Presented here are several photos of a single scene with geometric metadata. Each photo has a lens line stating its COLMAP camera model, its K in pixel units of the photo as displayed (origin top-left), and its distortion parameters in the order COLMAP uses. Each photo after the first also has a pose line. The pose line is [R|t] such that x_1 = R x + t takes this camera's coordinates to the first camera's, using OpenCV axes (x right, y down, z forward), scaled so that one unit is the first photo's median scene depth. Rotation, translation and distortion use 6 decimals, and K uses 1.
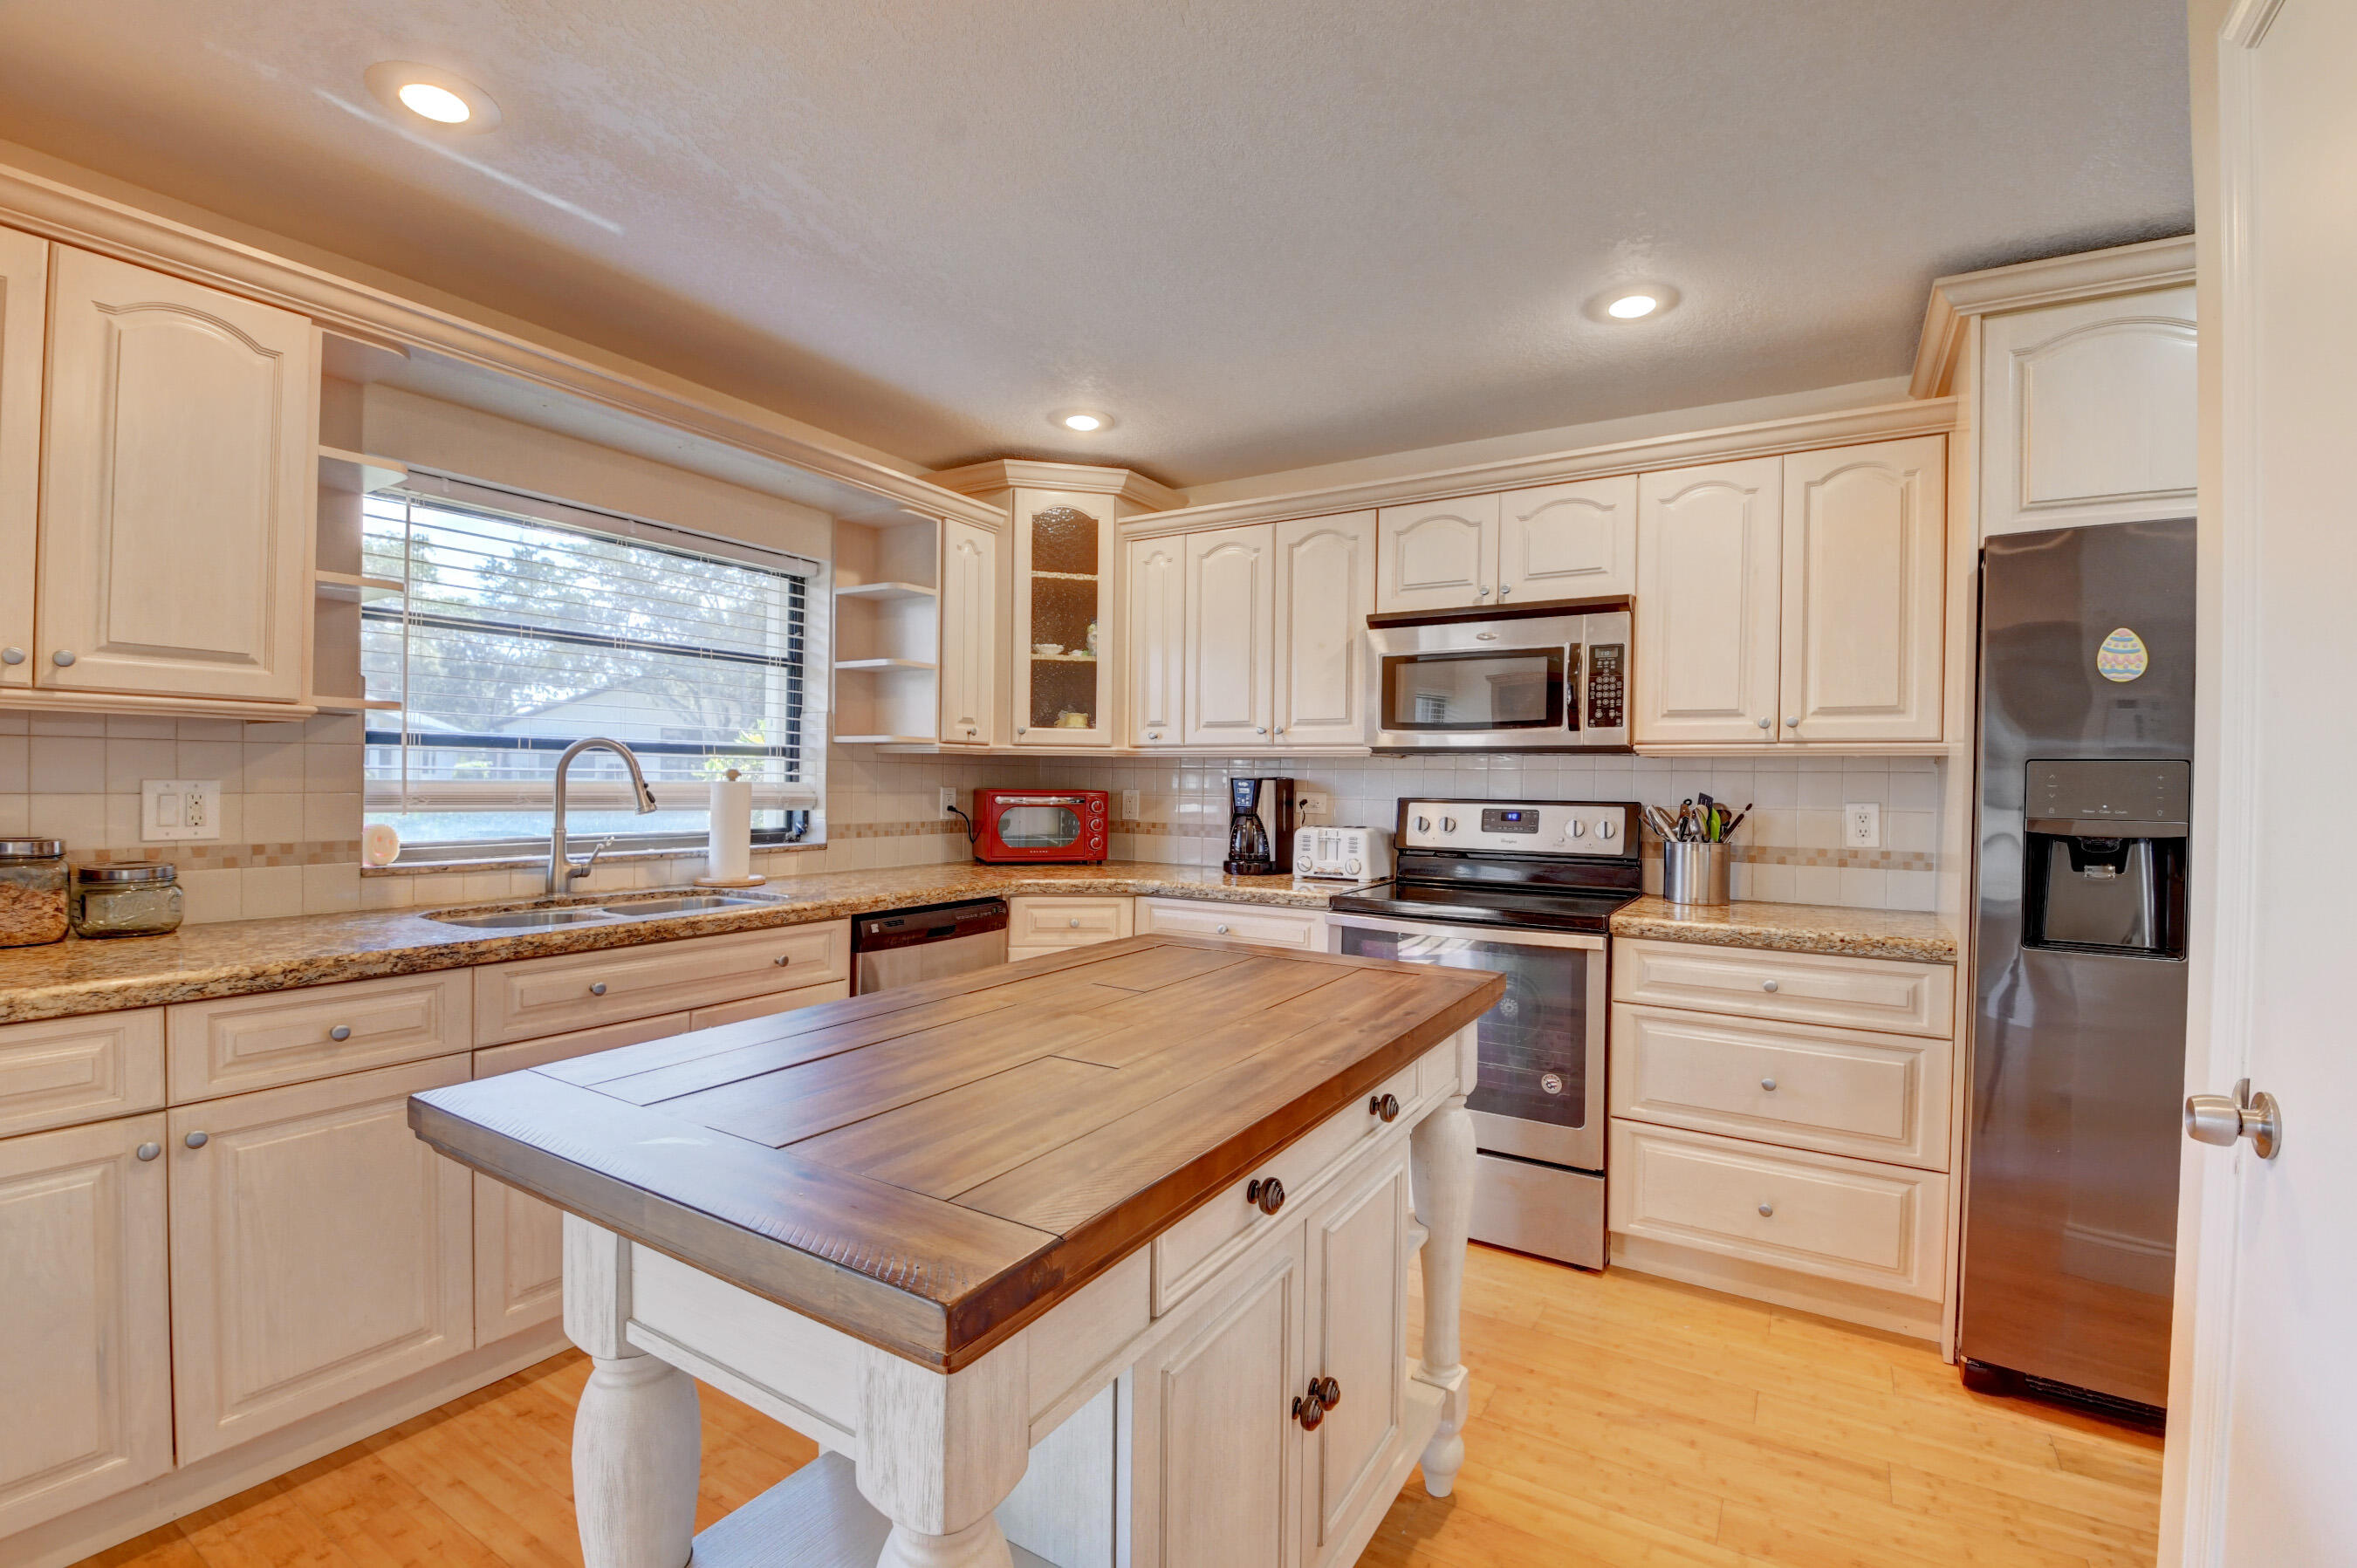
lens RADIAL K [[1043.4, 0, 1182.2], [0, 1043.4, 790.7], [0, 0, 1]] dist [0.014521, -0.000235]
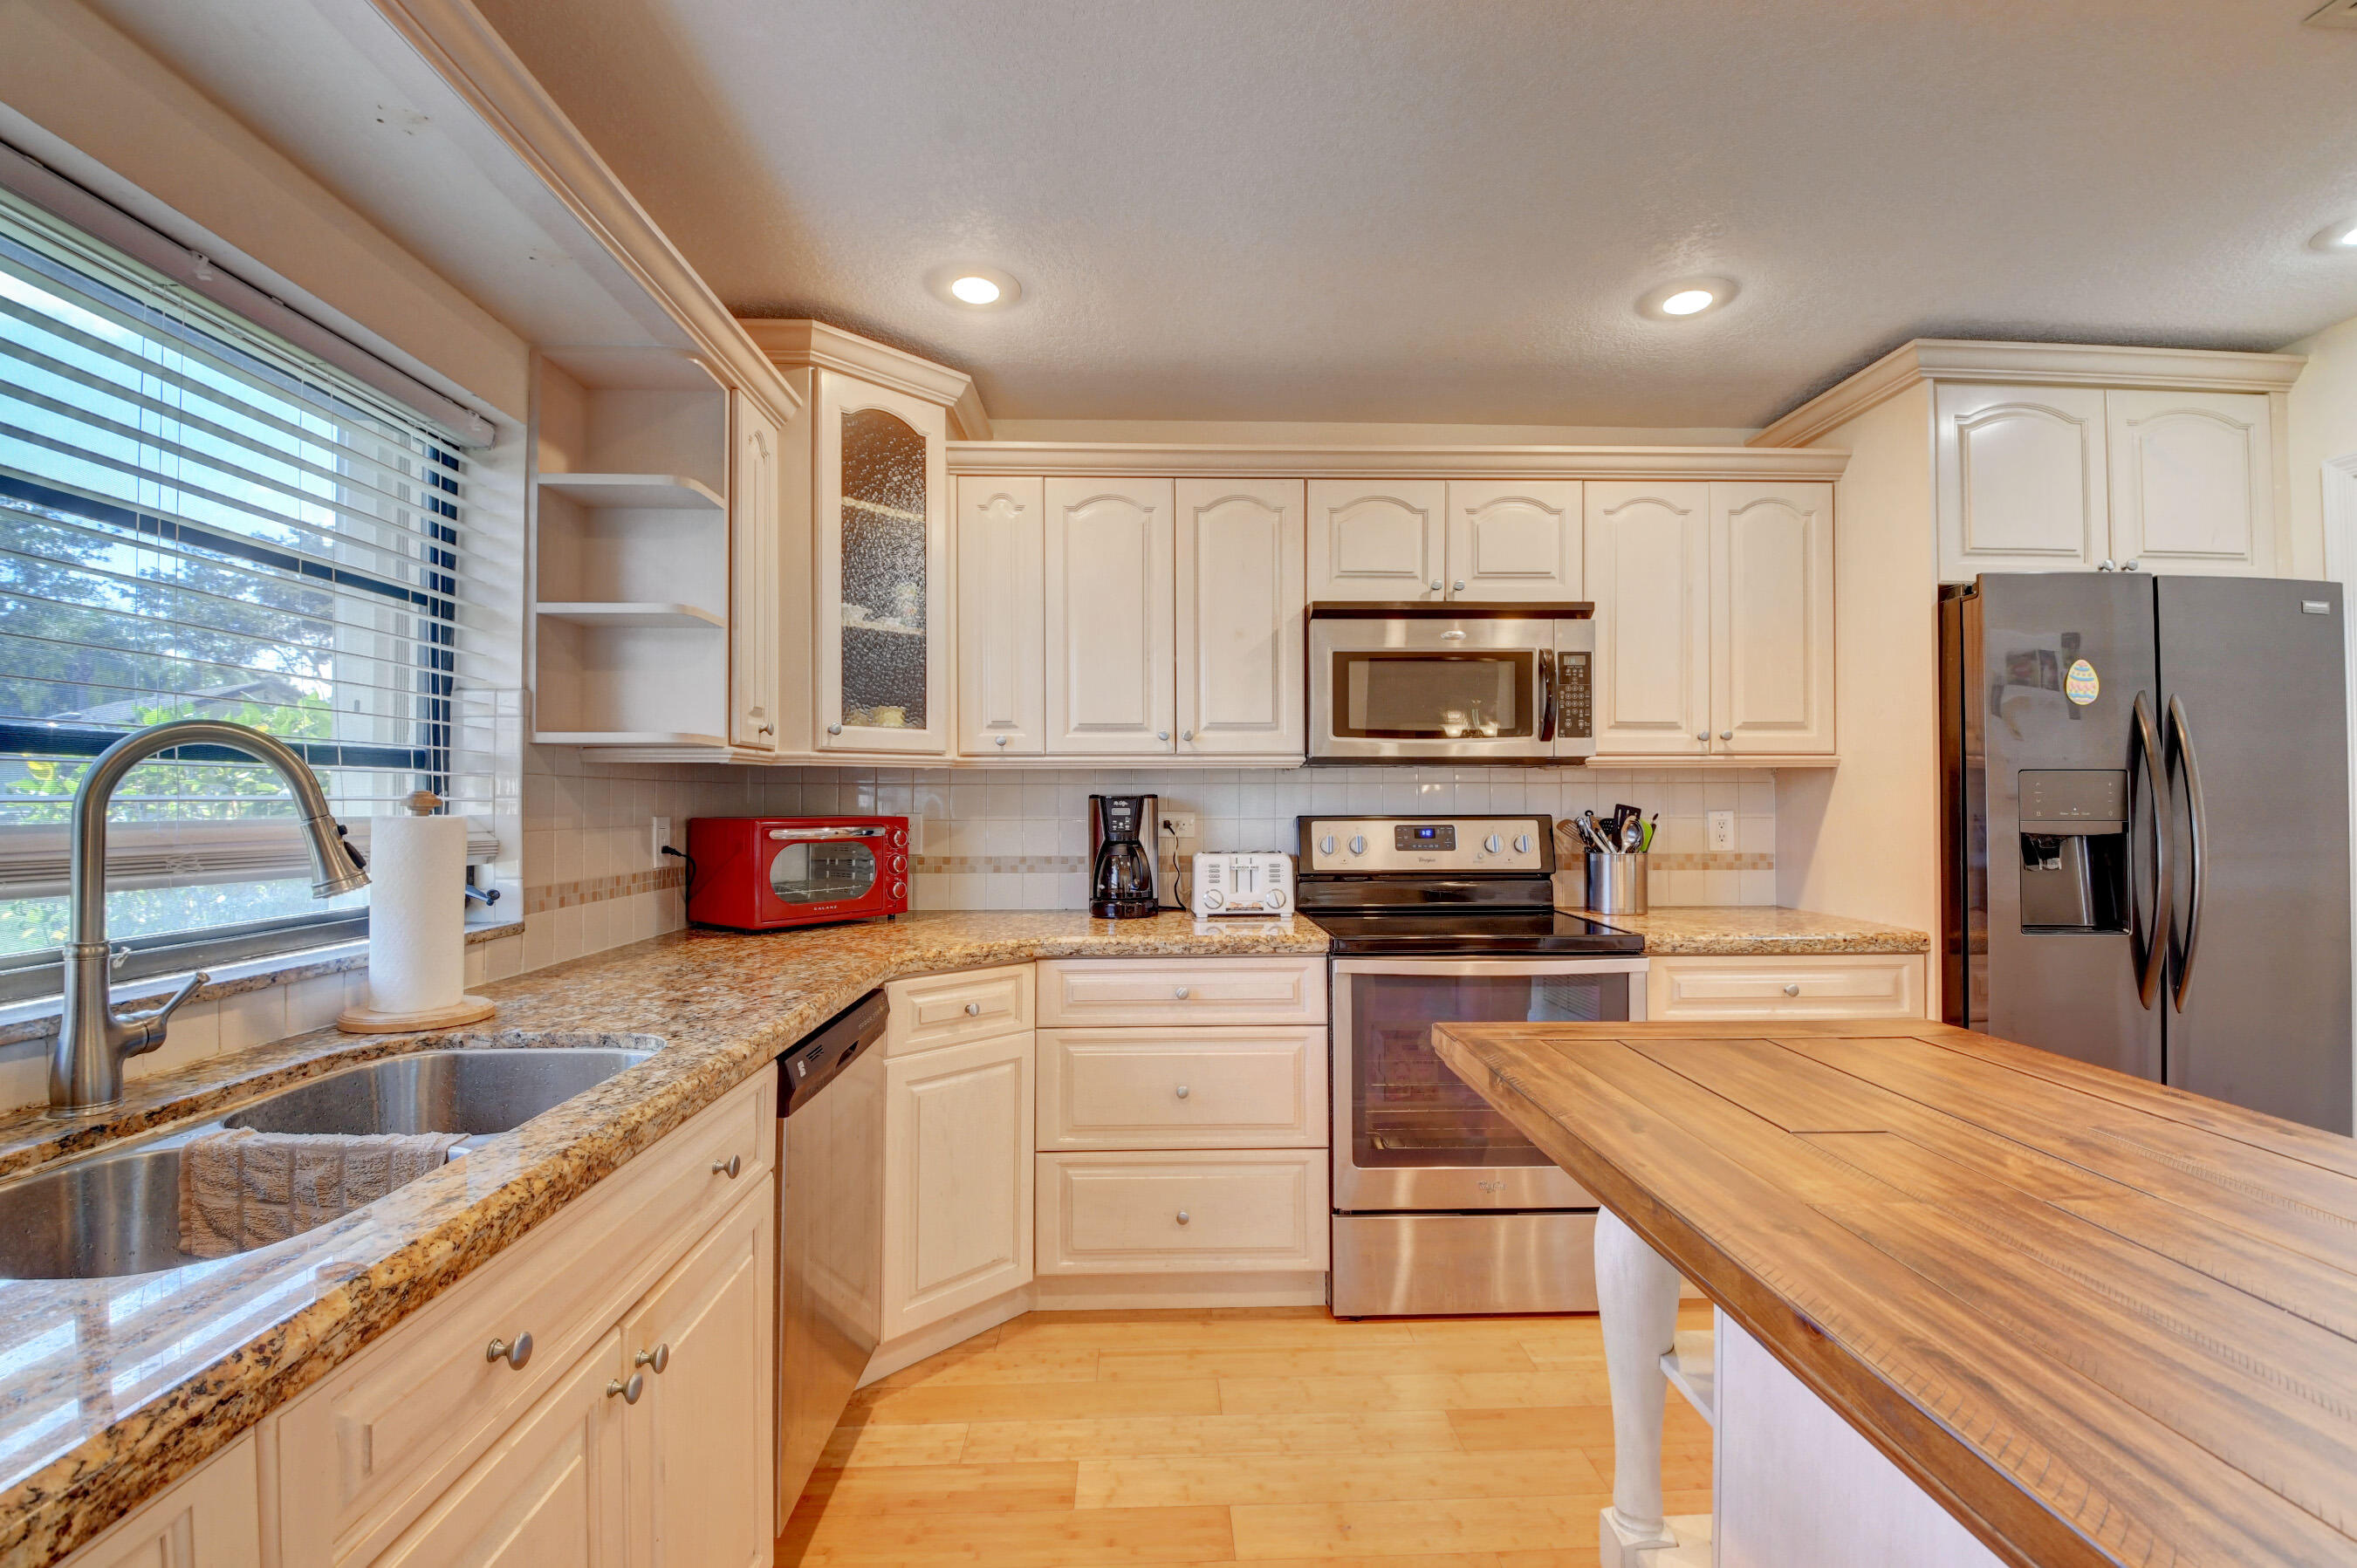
lens RADIAL K [[1043.4, 0, 1182.2], [0, 1043.4, 790.7], [0, 0, 1]] dist [0.014521, -0.000235]
pose [[0.832201, -0.010961, 0.554365, -0.367840], [0.019159, 0.999776, -0.008994, -0.008650], [-0.554142, 0.018106, 0.832225, 0.342162]]
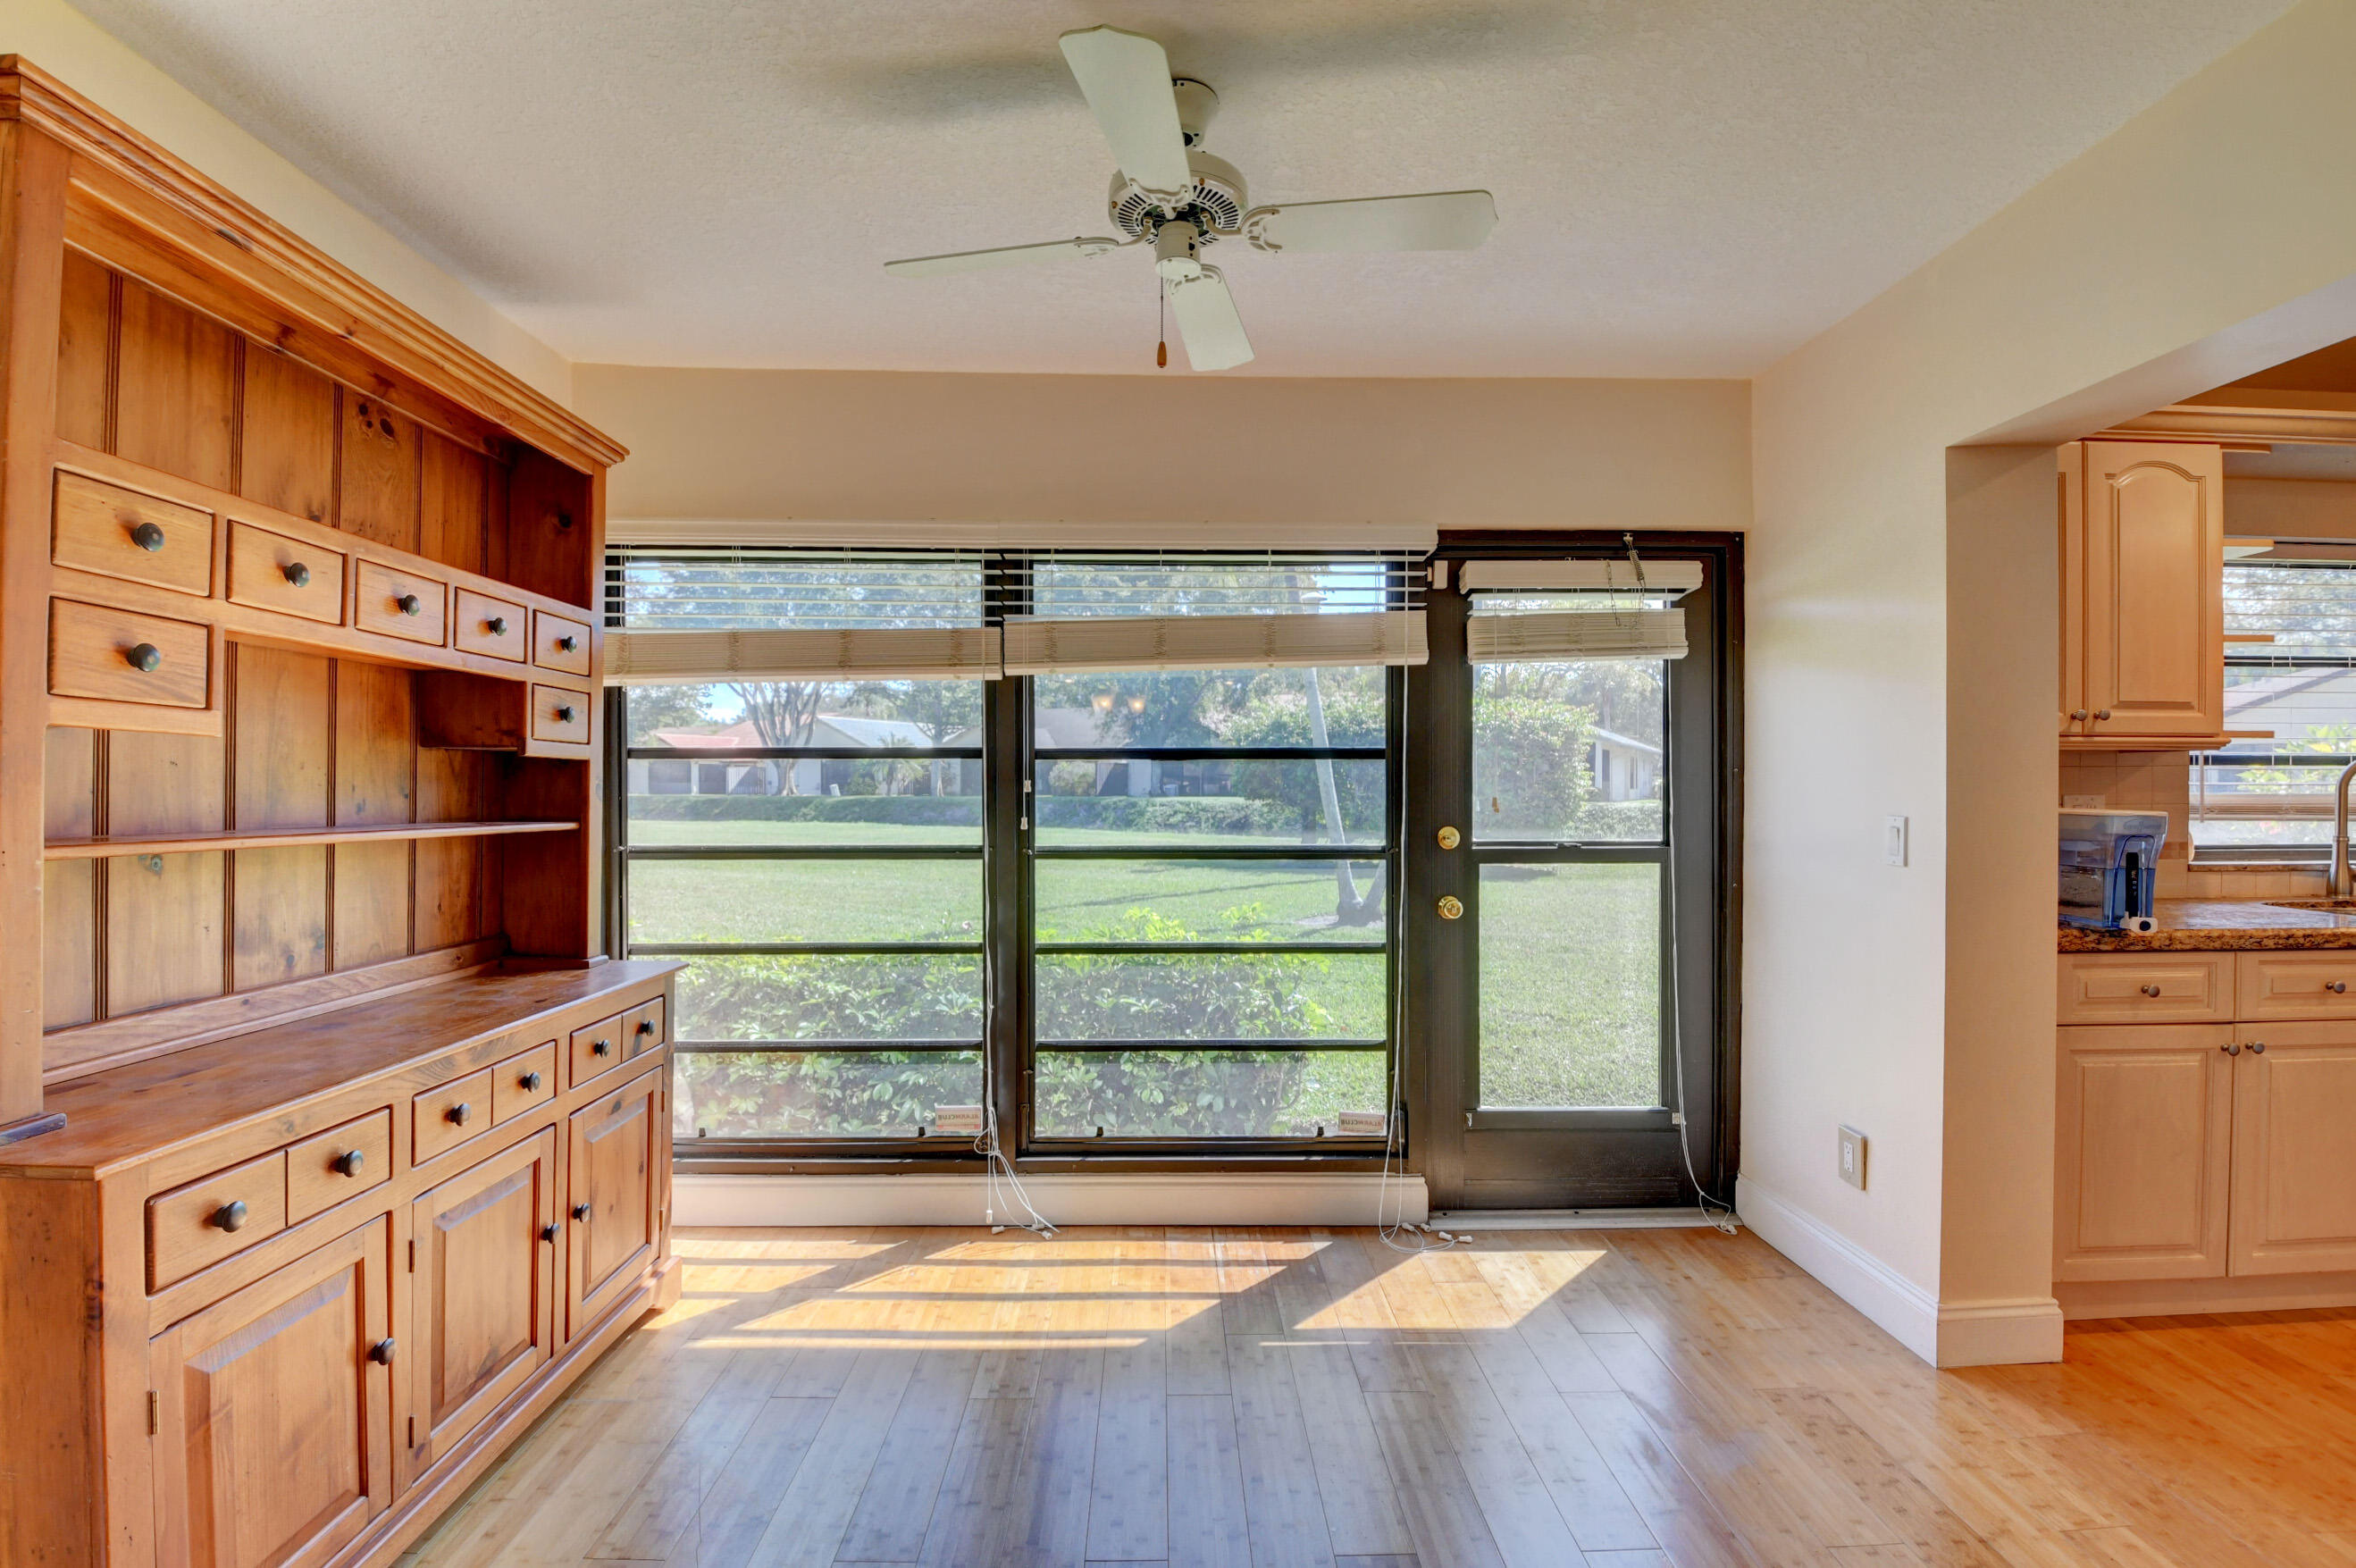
lens RADIAL K [[1048.5, 0, 1170.7], [0, 1048.5, 783.9], [0, 0, 1]] dist [0.011957, -0.028004]
pose [[0.529971, -0.016910, -0.847847, -0.267536], [0.001285, 0.999816, -0.019138, 0.000219], [0.848015, 0.009054, 0.529895, -0.480164]]
